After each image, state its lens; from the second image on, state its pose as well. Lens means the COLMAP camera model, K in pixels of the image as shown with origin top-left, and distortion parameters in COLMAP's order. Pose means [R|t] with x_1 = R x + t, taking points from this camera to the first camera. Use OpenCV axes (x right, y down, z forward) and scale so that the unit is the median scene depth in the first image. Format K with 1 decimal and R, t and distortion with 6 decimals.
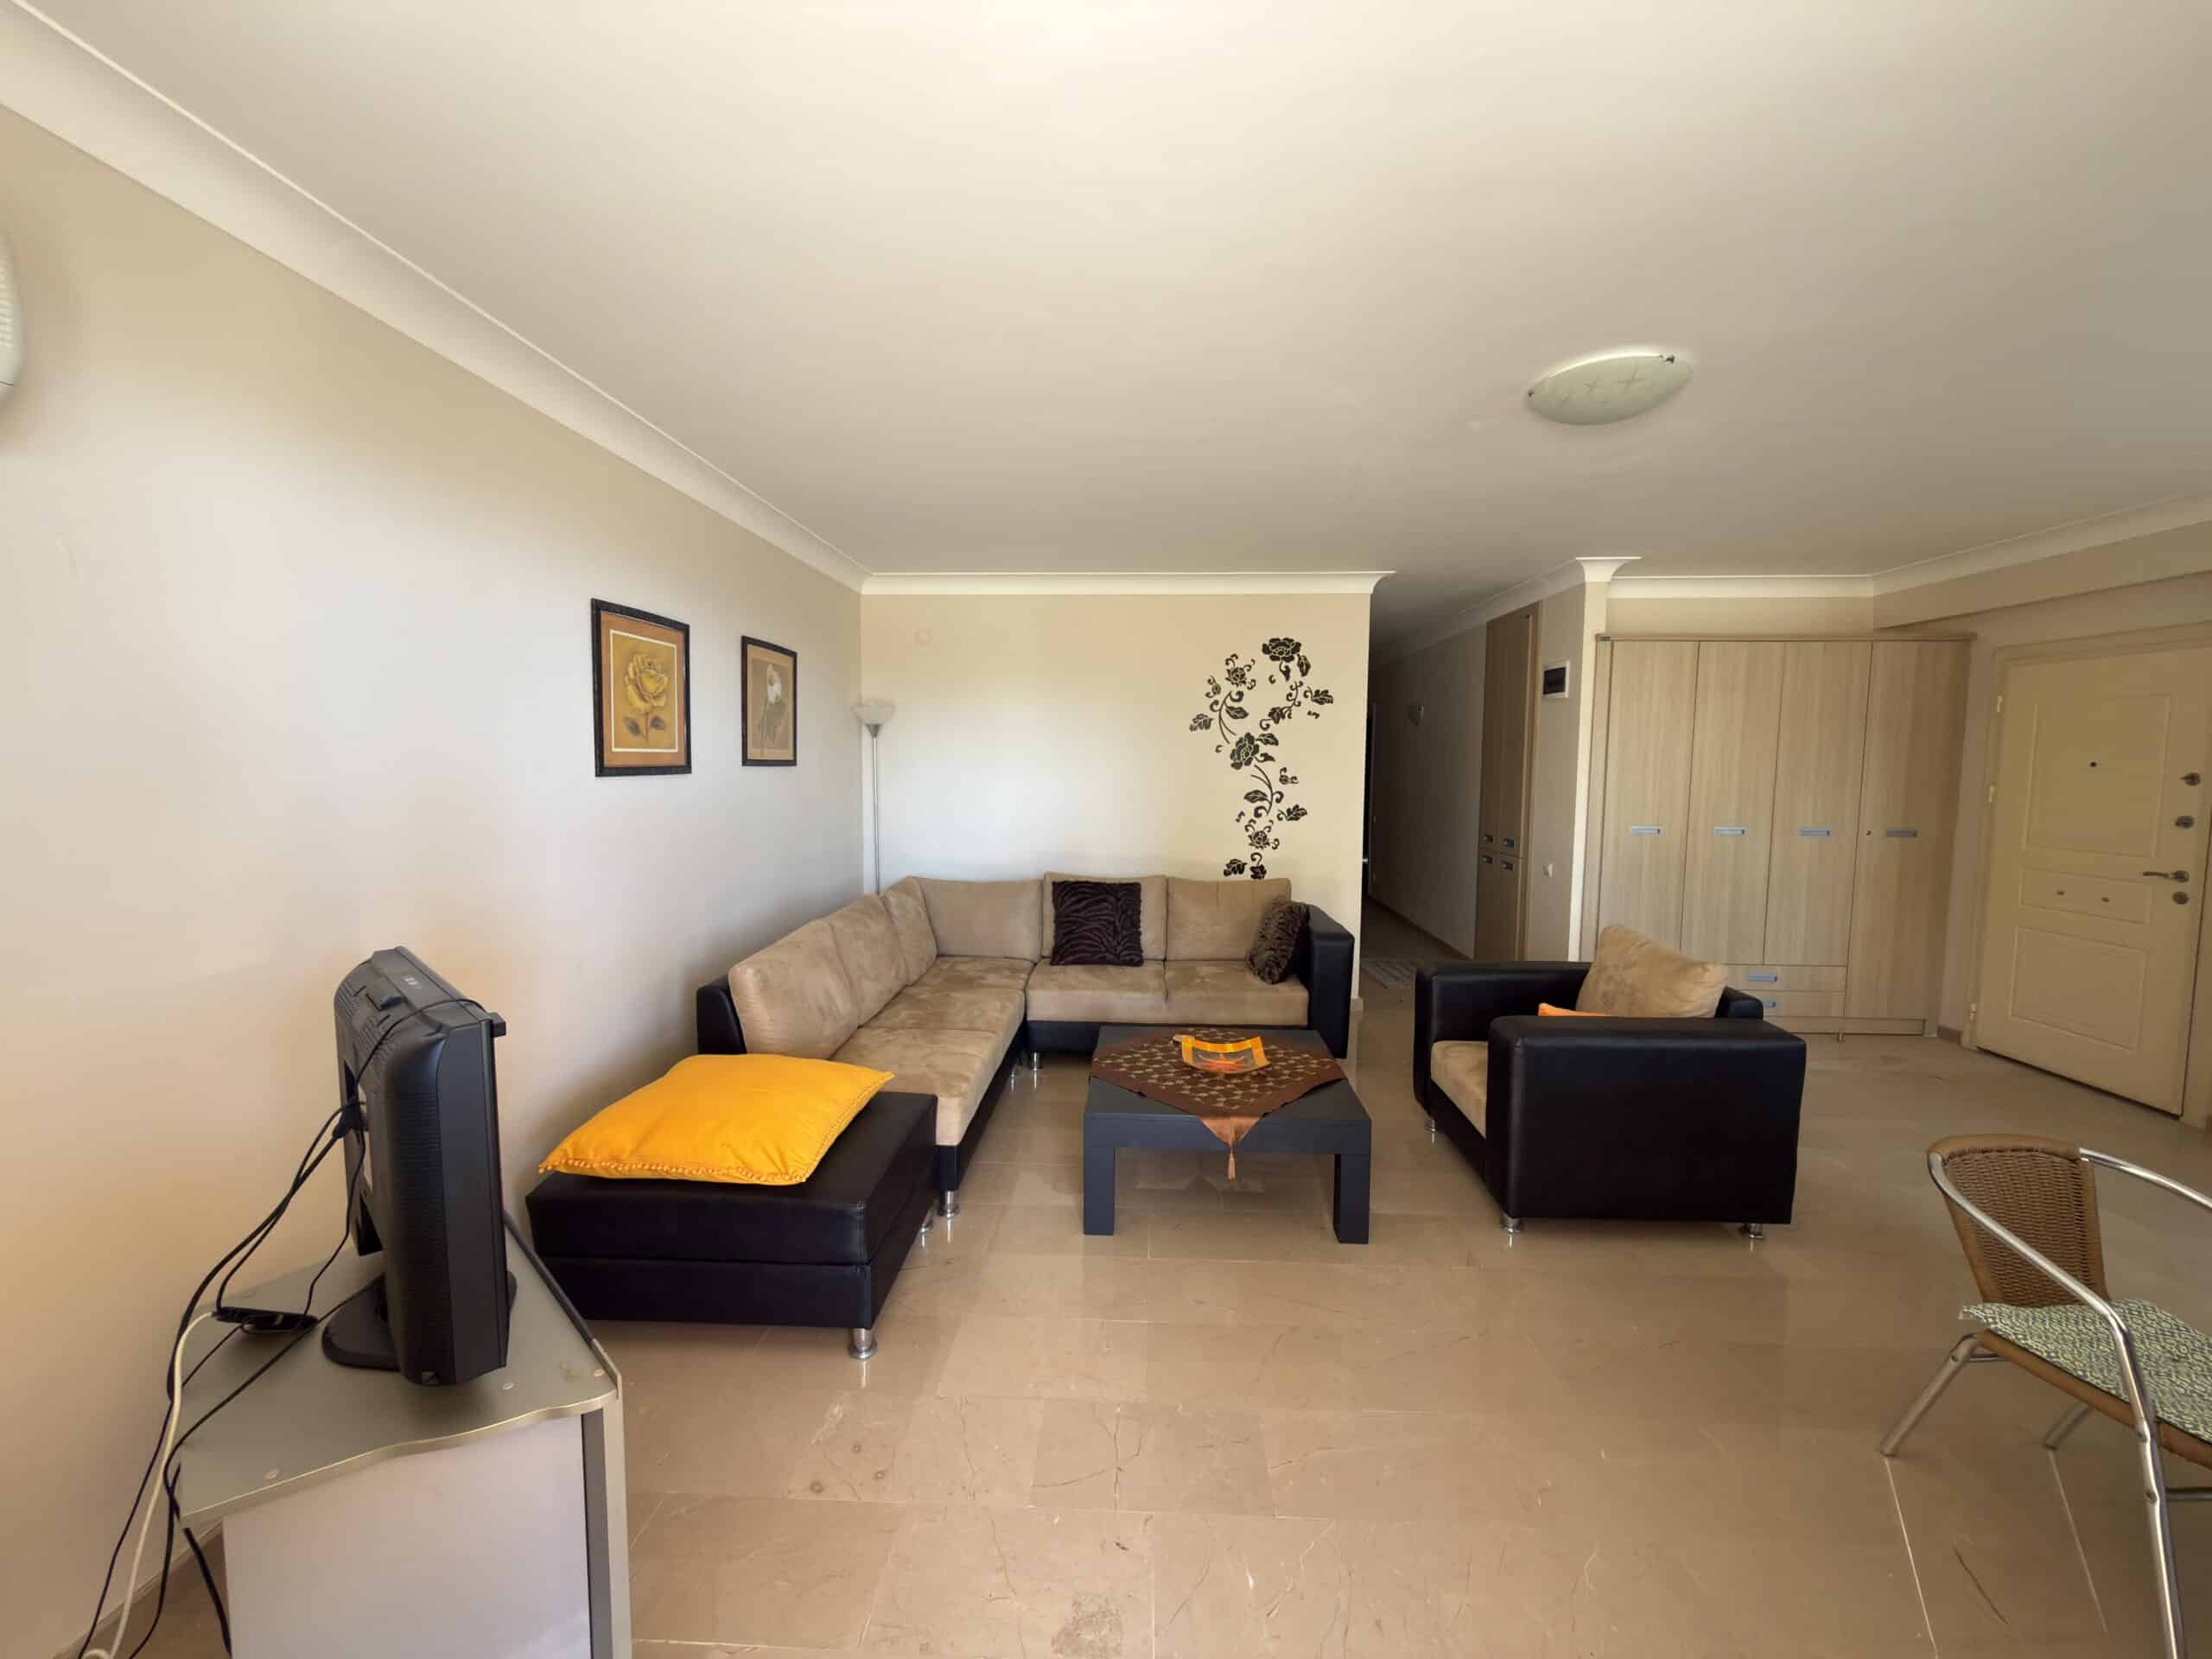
lens RADIAL K [[876.2, 0, 1106.0], [0, 876.2, 829.5], [0, 0, 1]] dist [0.000873, -0.000106]
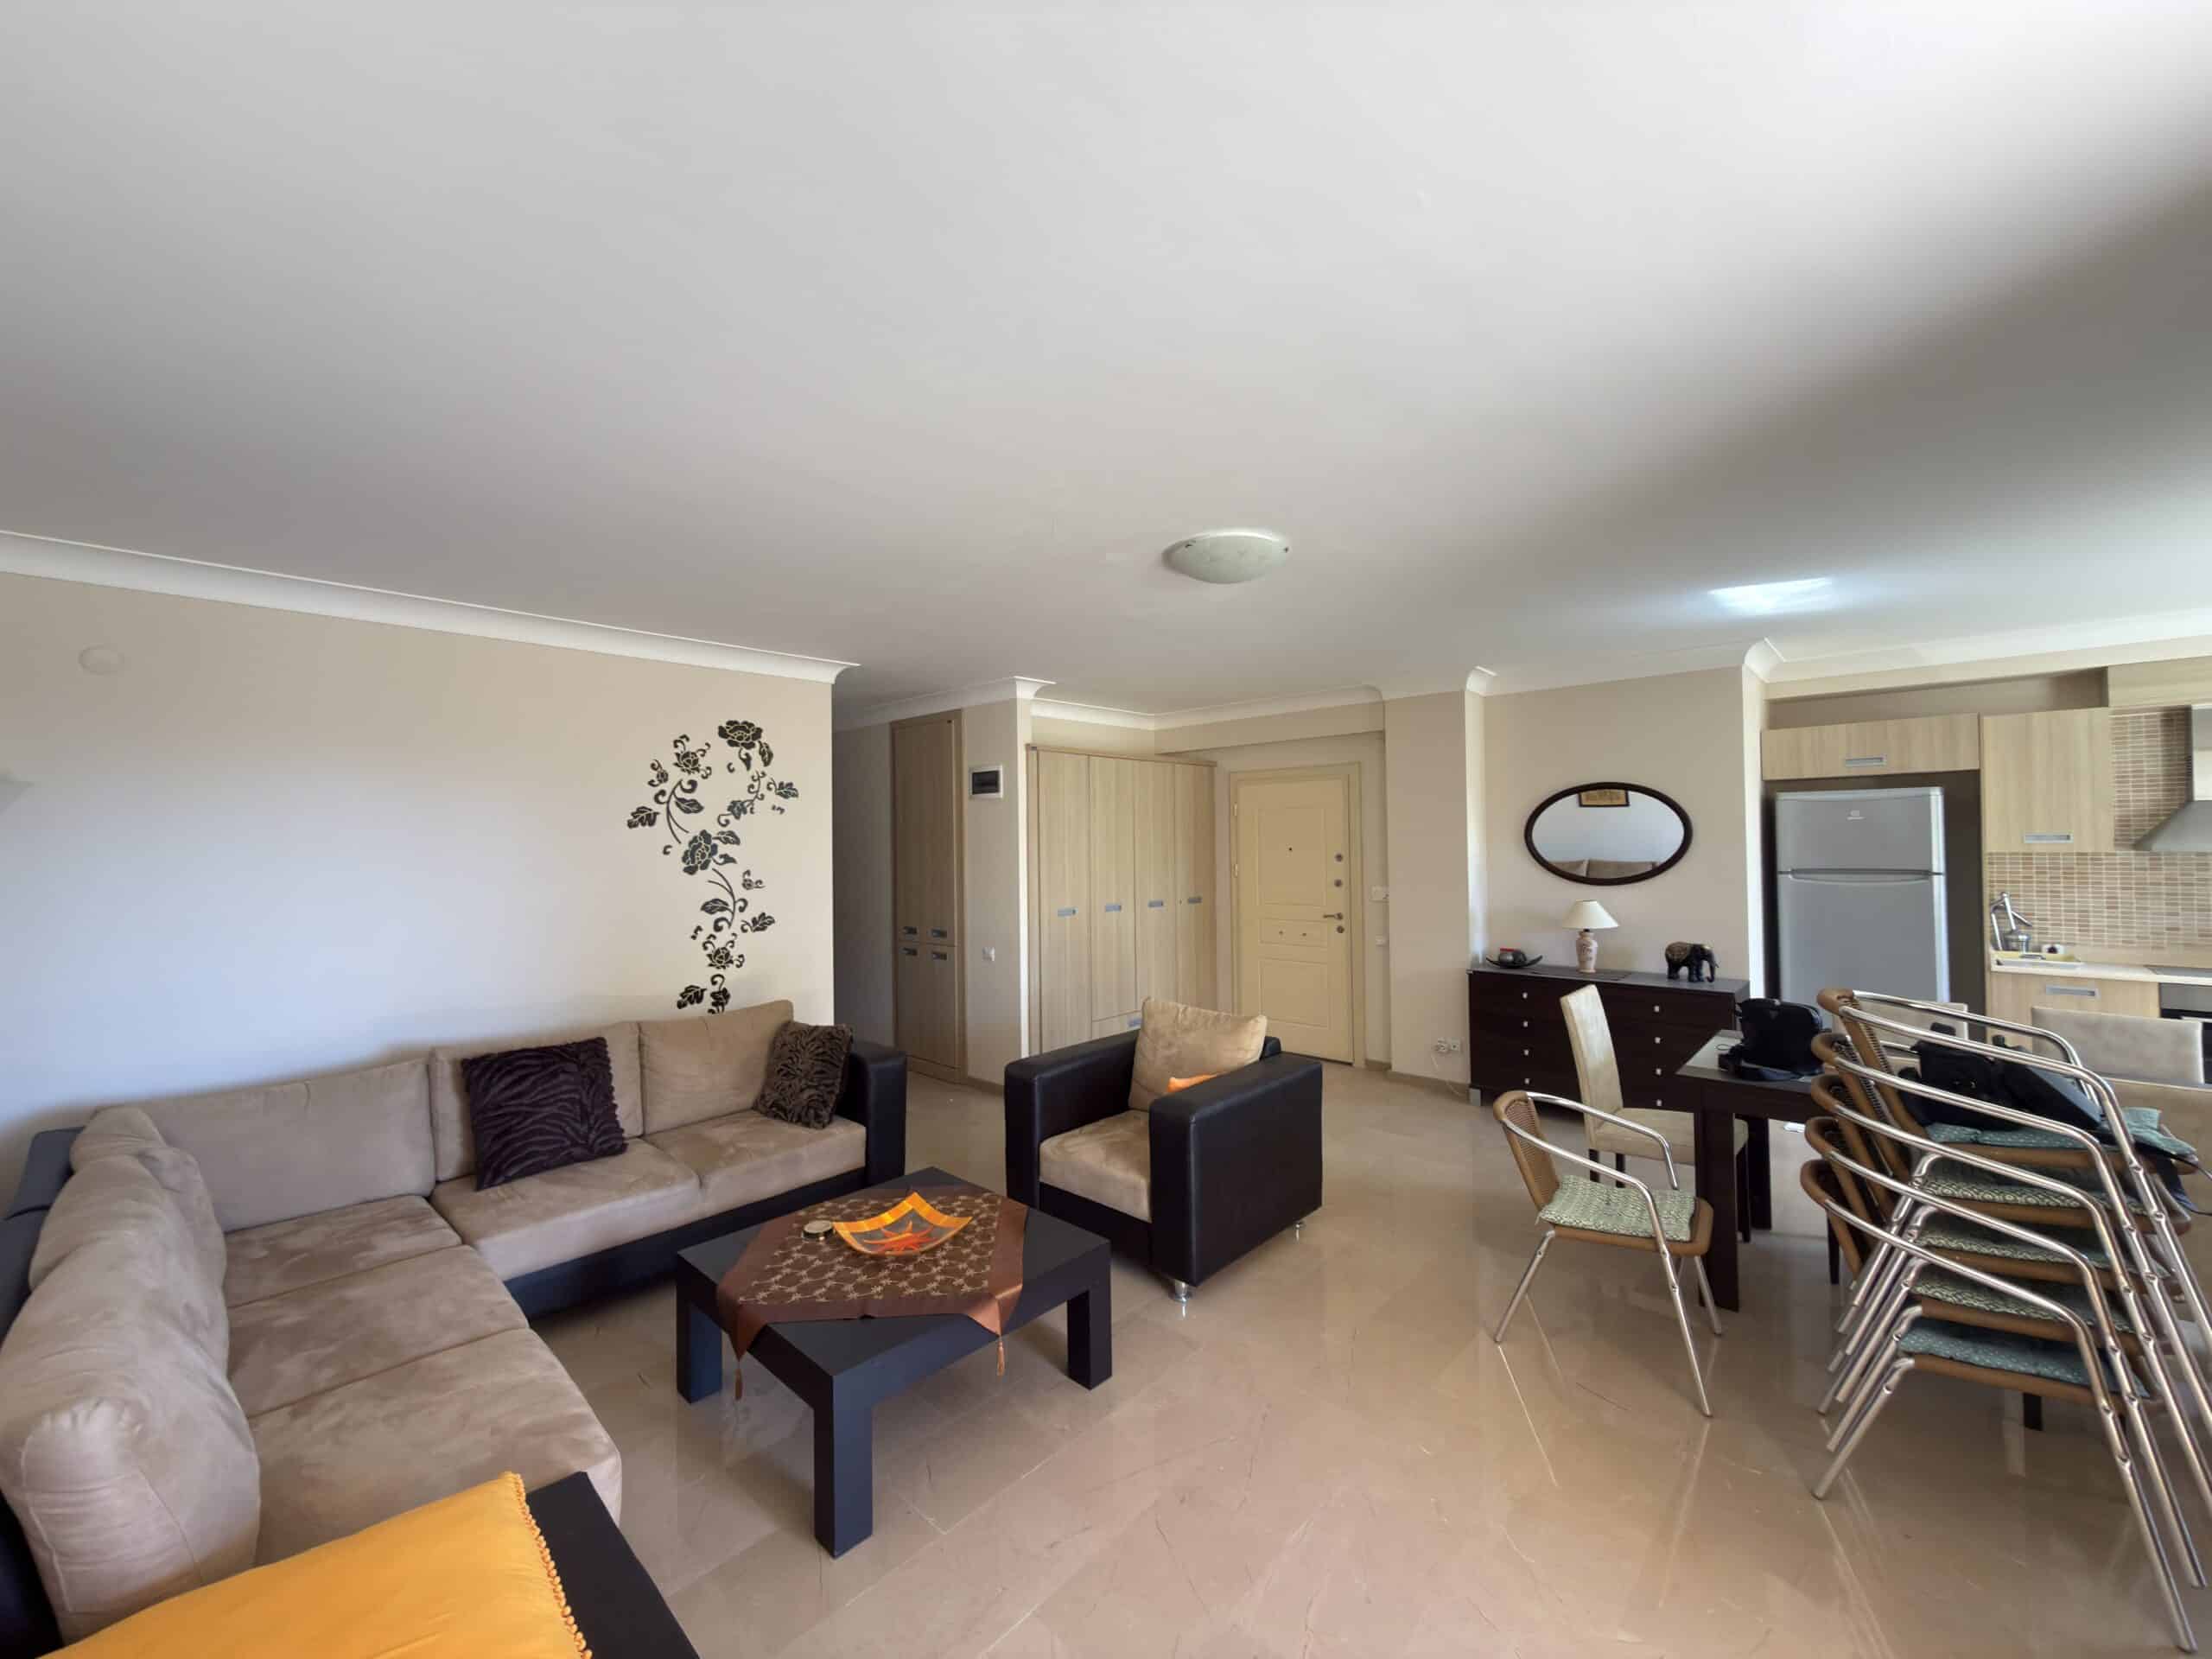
lens RADIAL K [[876.2, 0, 1106.0], [0, 876.2, 829.5], [0, 0, 1]] dist [0.000873, -0.000106]
pose [[0.648337, -0.003772, 0.761344, -0.224206], [0.080014, 0.994788, -0.063209, -0.028433], [-0.757137, 0.101898, 0.645260, 0.179015]]
